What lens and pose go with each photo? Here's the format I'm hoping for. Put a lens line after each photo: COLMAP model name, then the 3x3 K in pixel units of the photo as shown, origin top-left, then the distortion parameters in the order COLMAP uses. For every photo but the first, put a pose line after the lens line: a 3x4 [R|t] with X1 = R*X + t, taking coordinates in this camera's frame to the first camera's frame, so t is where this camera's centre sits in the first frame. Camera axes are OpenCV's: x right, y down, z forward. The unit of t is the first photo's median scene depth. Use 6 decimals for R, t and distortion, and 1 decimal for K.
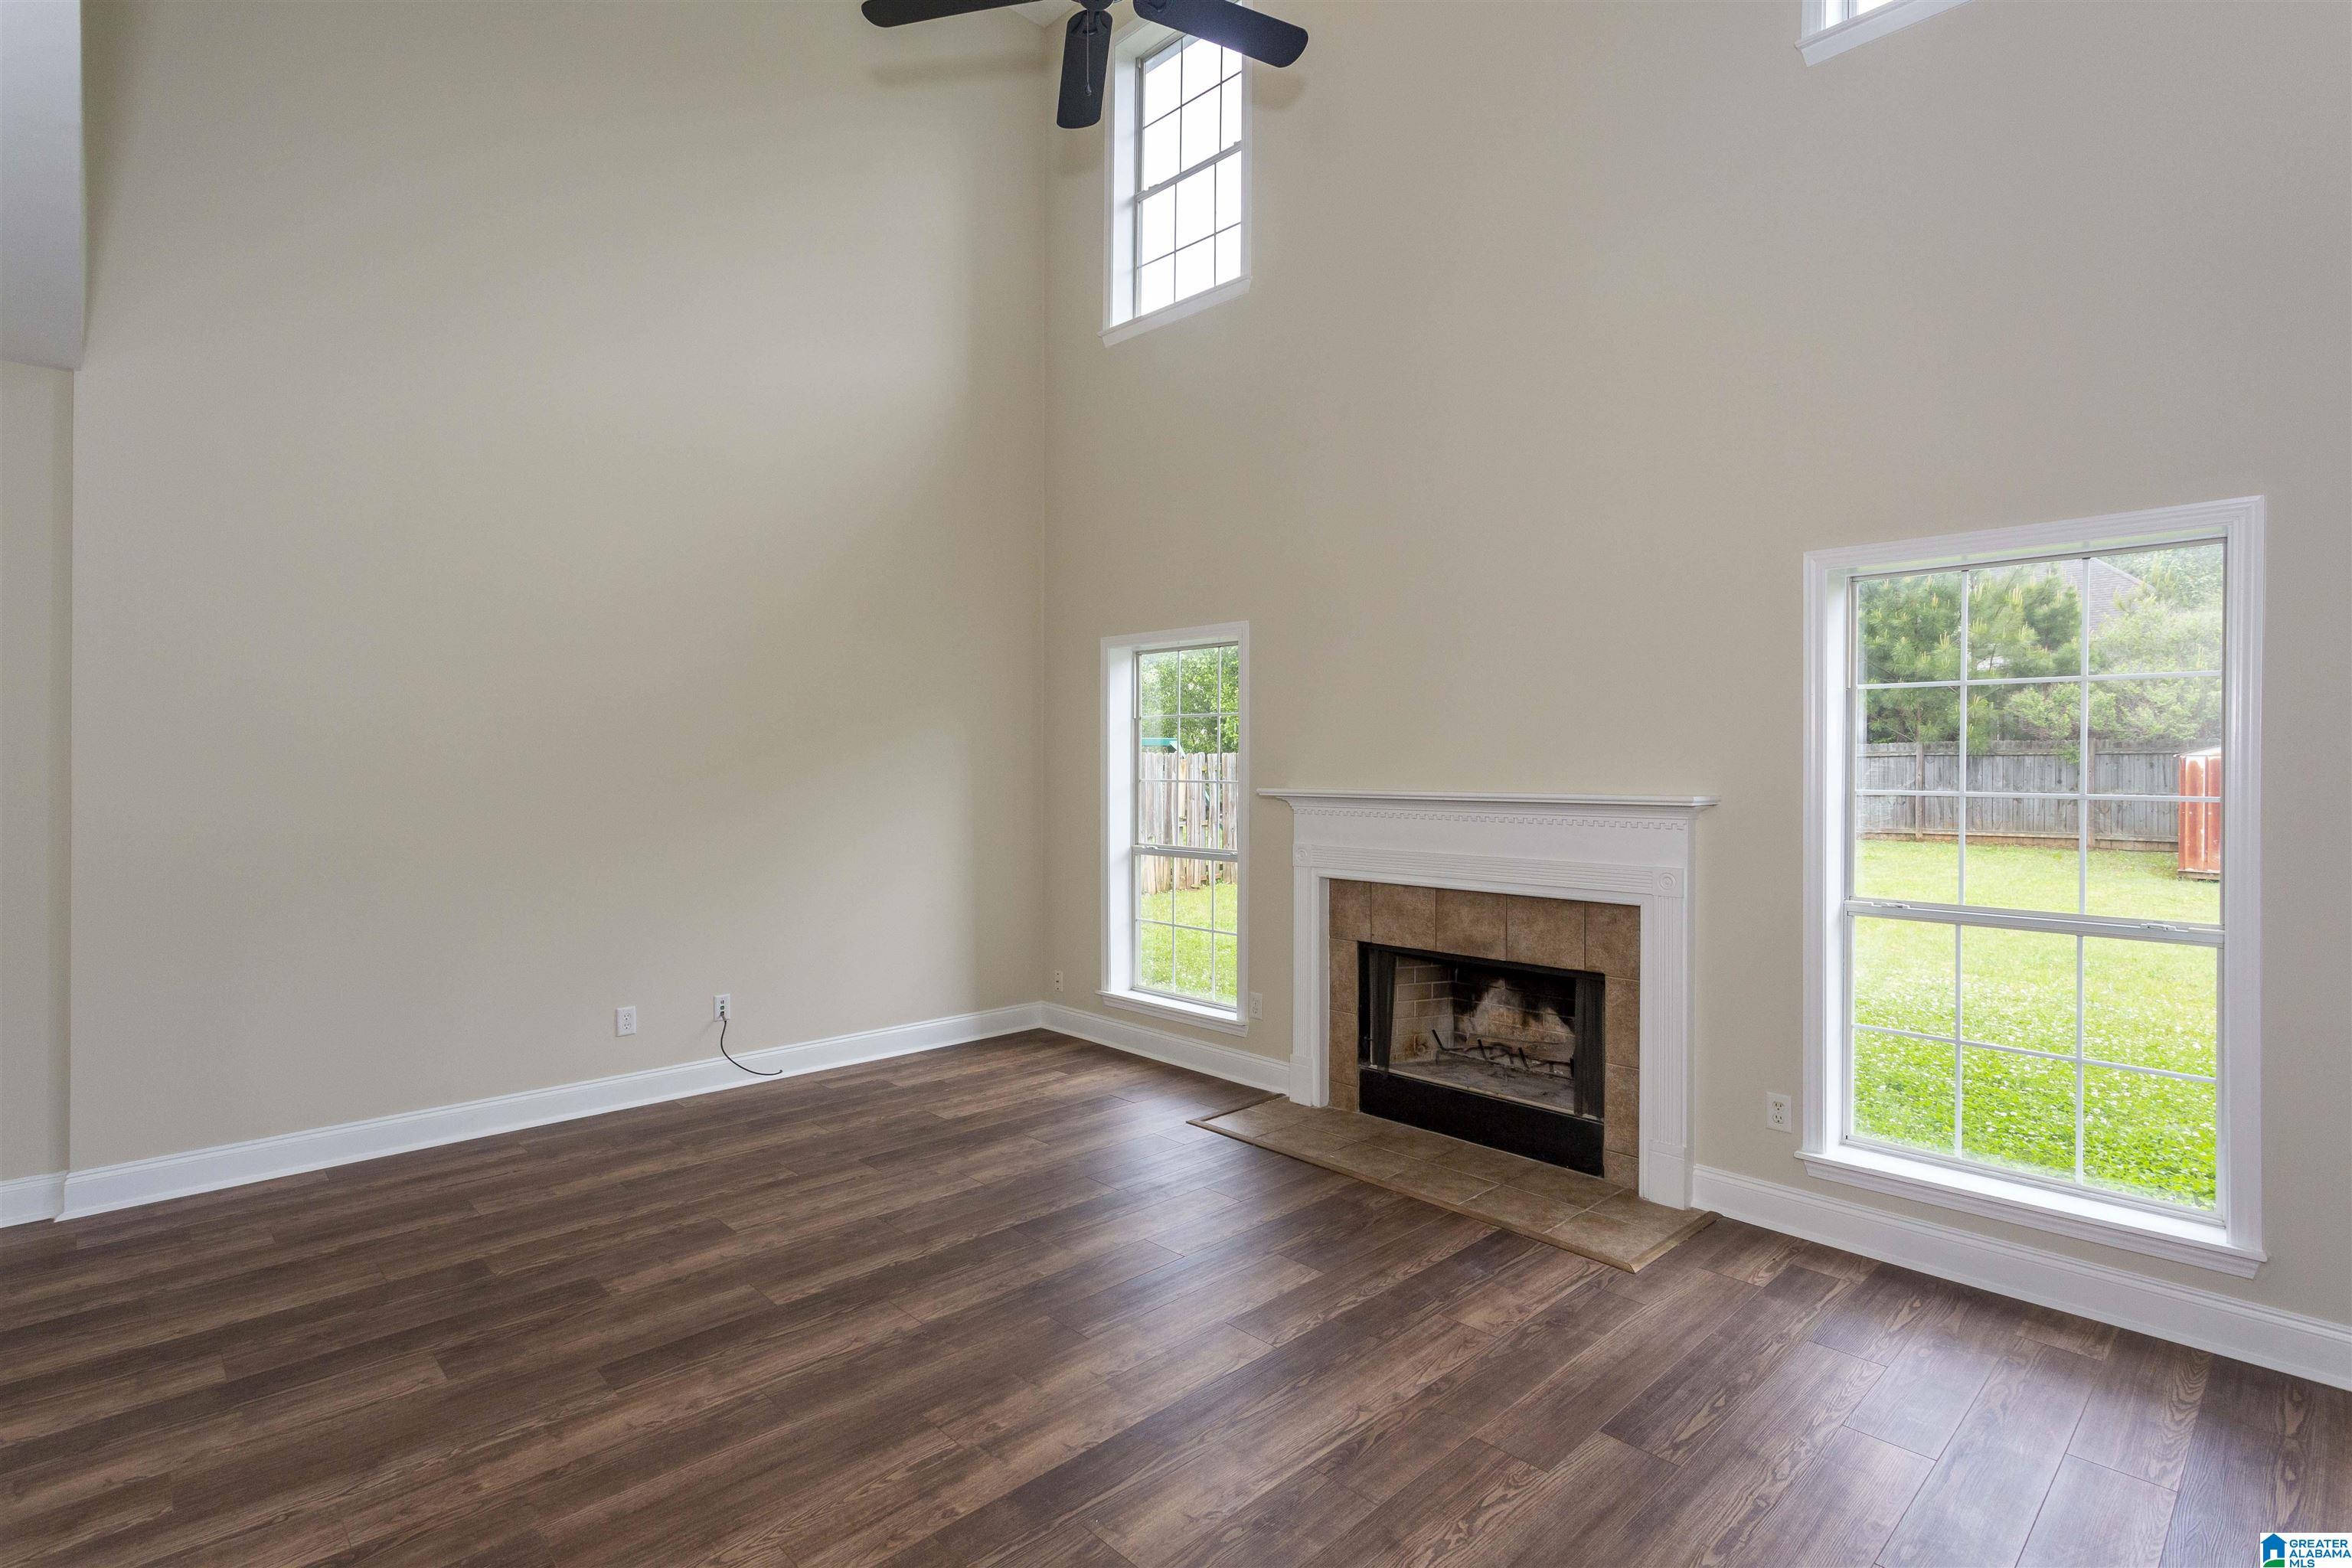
lens RADIAL K [[1119.7, 0, 1085.3], [0, 1119.7, 771.0], [0, 0, 1]] dist [0.000035, 0.000106]
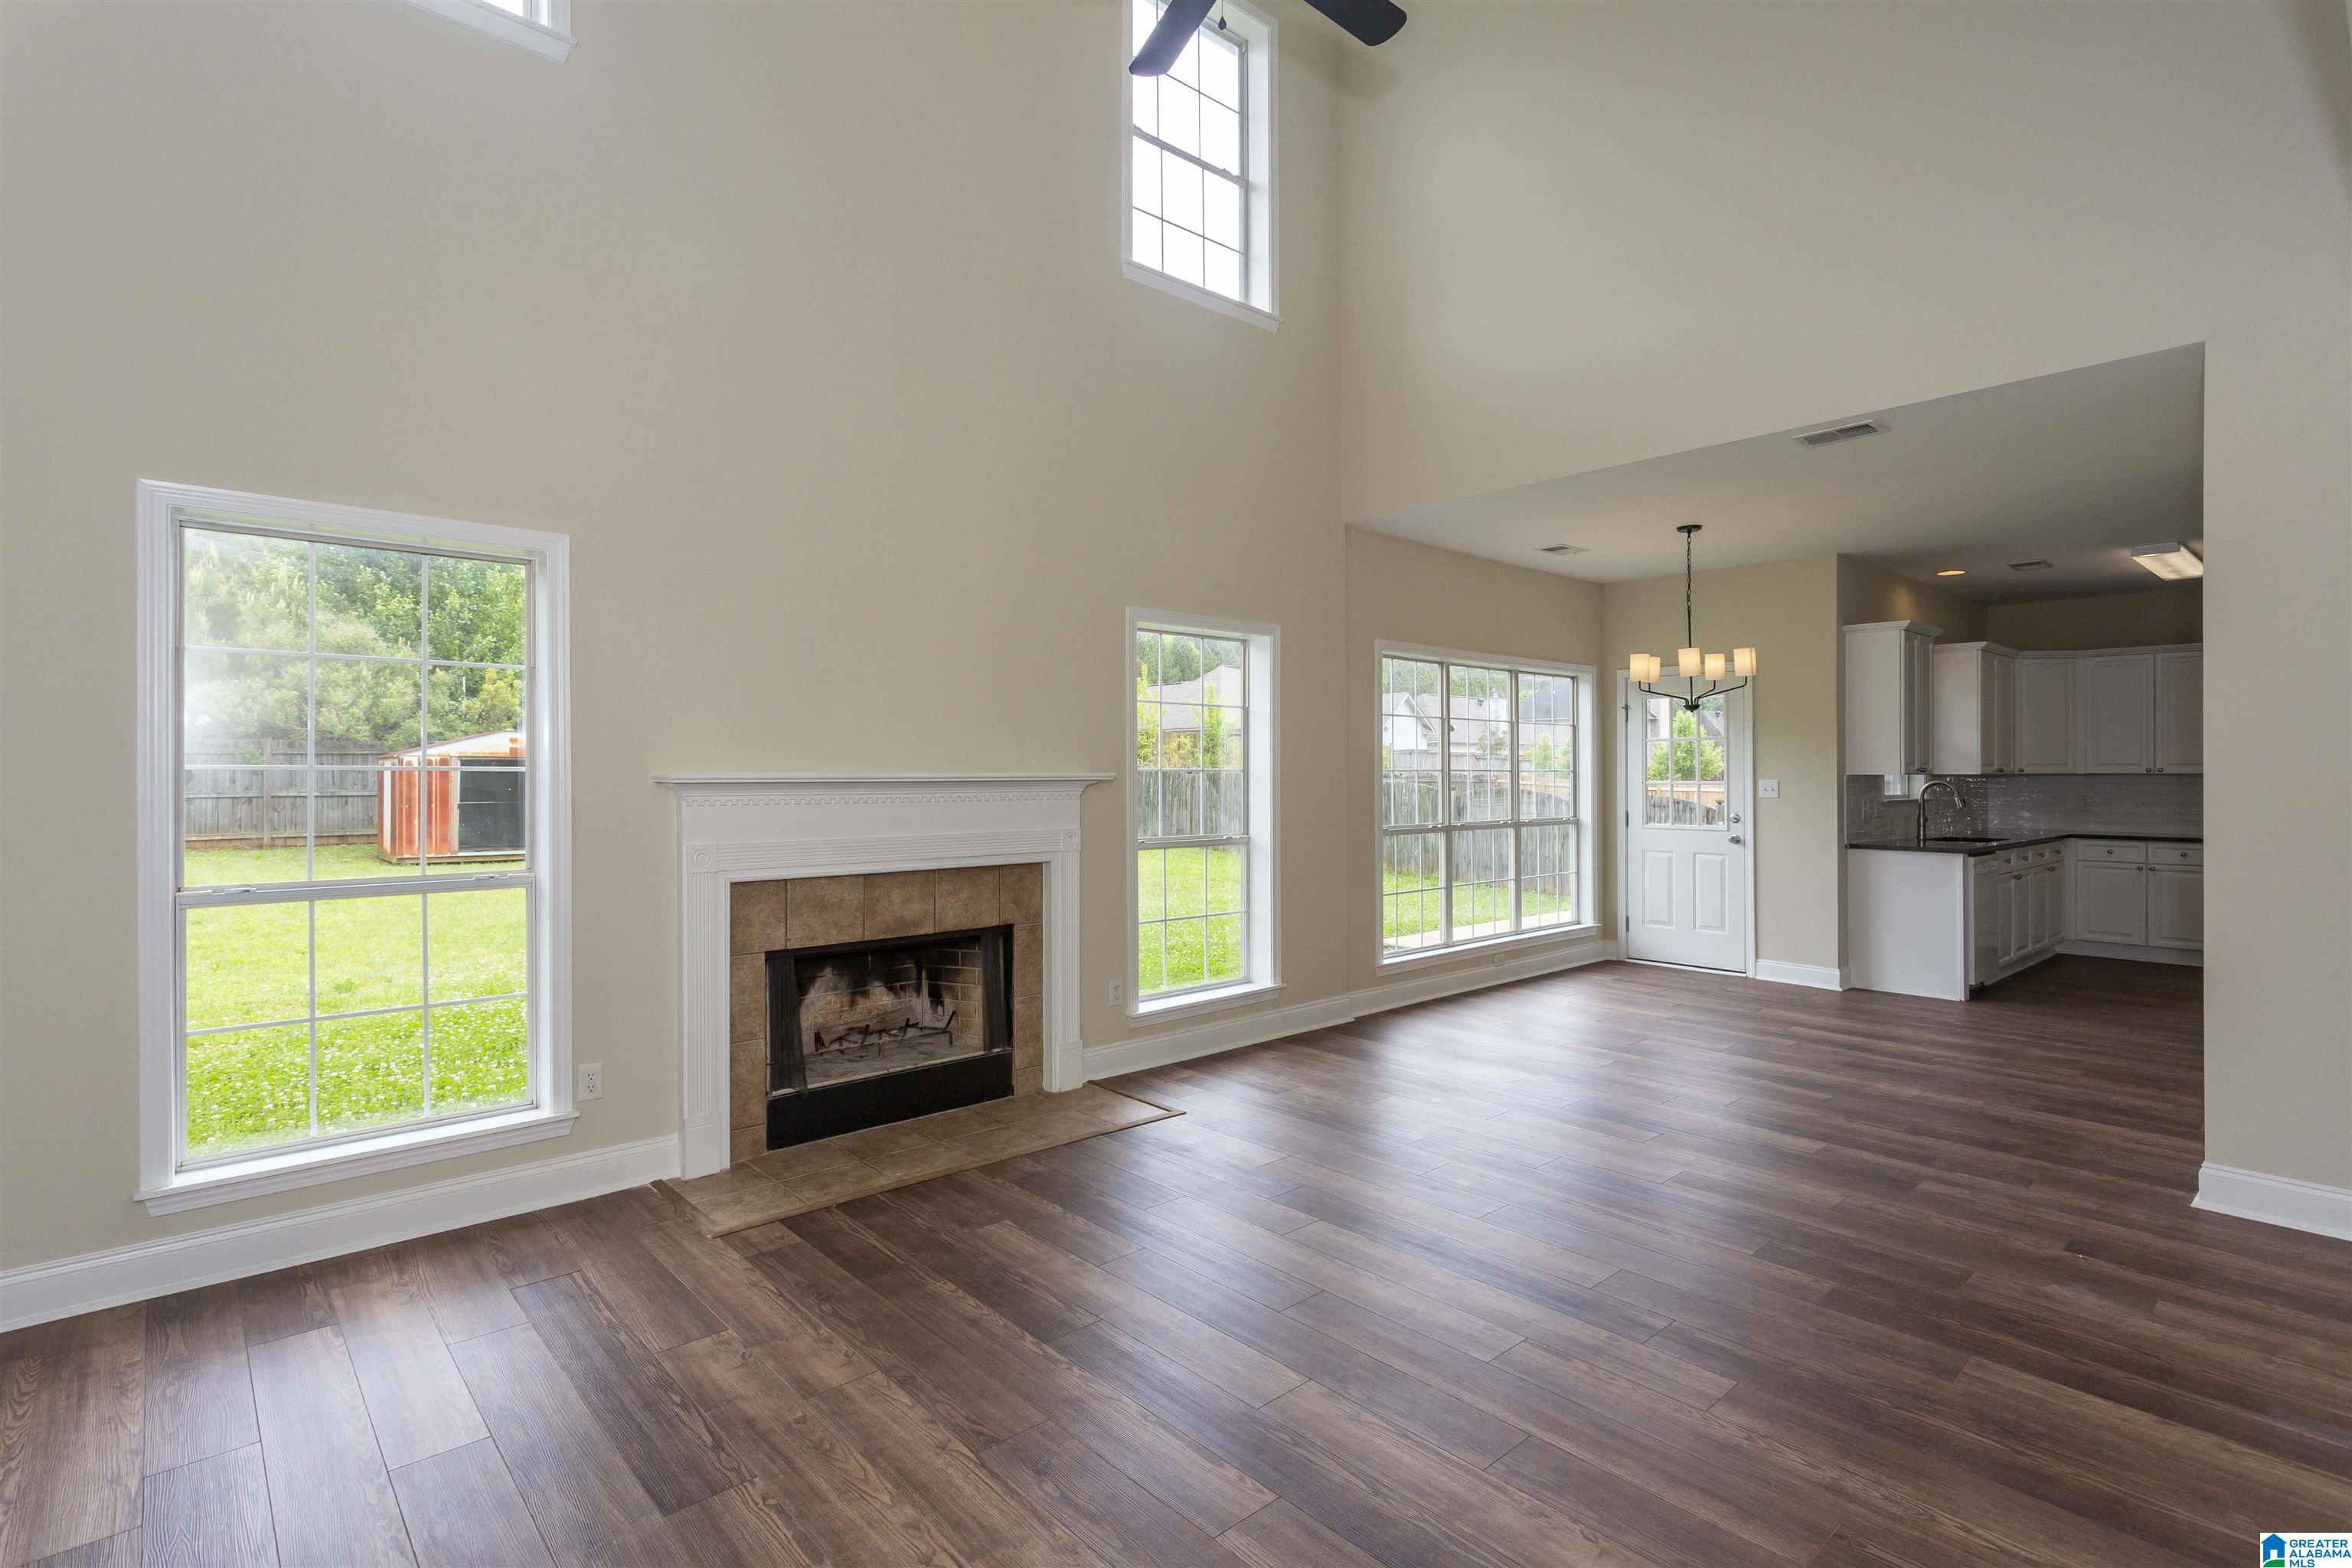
lens RADIAL K [[1134.7, 0, 1228.1], [0, 1134.7, 774.6], [0, 0, 1]] dist [-0.000479, 0.000683]
pose [[-0.025775, -0.004412, 0.999658, -0.816089], [0.004659, 0.999979, 0.004533, 0.019400], [-0.999657, 0.004774, -0.025754, 0.872667]]
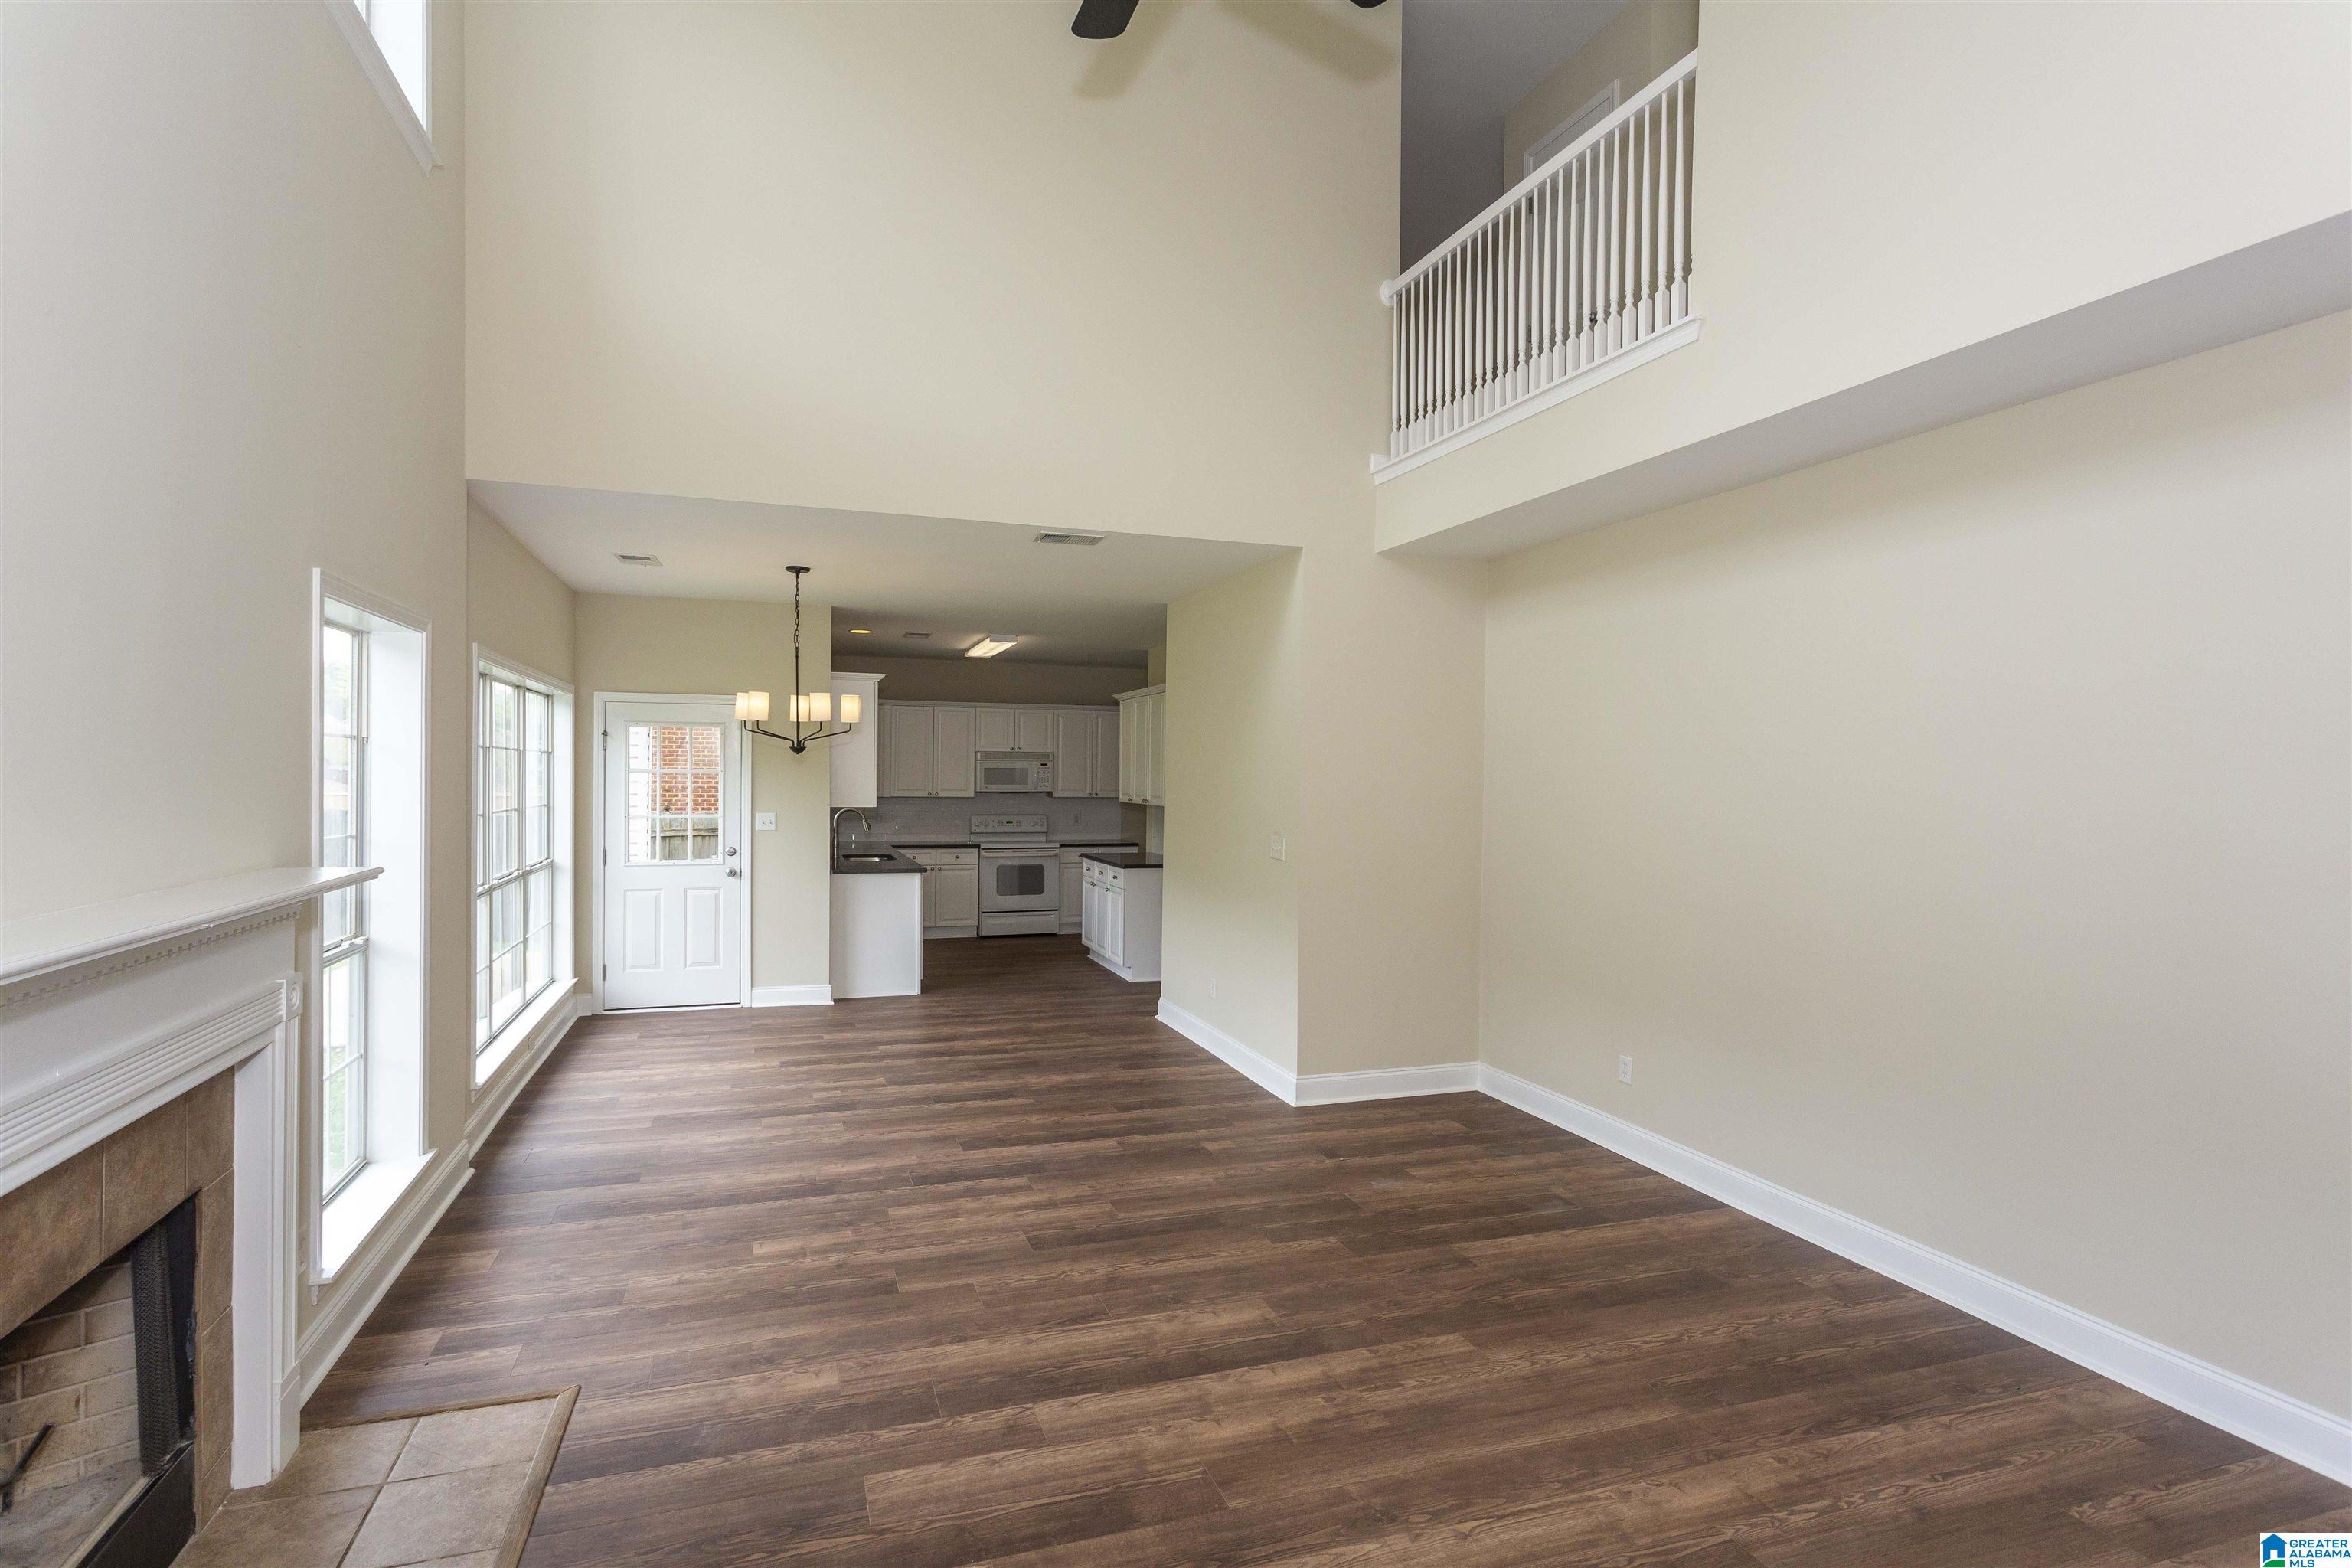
lens RADIAL K [[1100.3, 0, 1110.8], [0, 1100.3, 775.5], [0, 0, 1]] dist [0.000798, 0.000420]
pose [[-0.913395, -0.012622, 0.406878, -0.227031], [-0.010249, 0.999915, 0.008011, -0.049125], [-0.406945, 0.003147, -0.913447, 1.452635]]
